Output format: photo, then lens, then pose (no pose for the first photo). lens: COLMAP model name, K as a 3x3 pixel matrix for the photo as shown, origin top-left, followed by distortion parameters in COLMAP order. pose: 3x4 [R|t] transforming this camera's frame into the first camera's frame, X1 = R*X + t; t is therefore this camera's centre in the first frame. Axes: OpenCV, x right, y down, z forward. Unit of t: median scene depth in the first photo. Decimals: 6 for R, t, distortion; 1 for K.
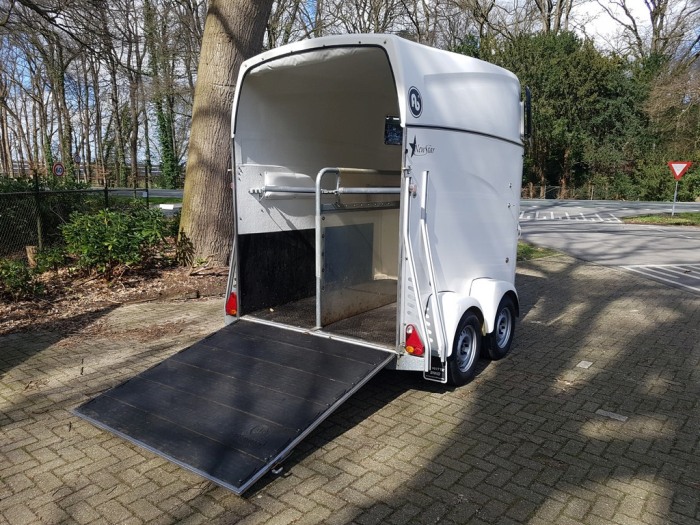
lens RADIAL K [[538.4, 0, 353.4], [0, 538.4, 264.4], [0, 0, 1]] dist [0.144969, -0.221393]
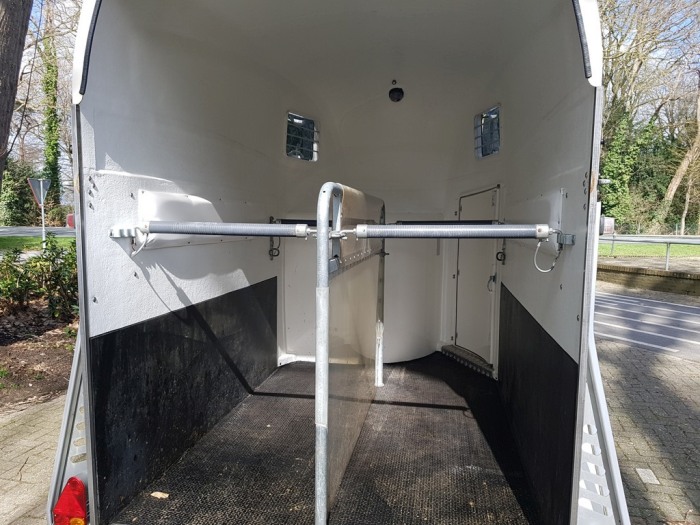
lens RADIAL K [[538.4, 0, 353.4], [0, 538.4, 264.4], [0, 0, 1]] dist [0.144969, -0.221393]
pose [[0.897848, -0.038558, 0.438615, -0.138393], [0.063855, 0.997030, -0.043064, -0.051672], [-0.435651, 0.066673, 0.897643, 0.345407]]
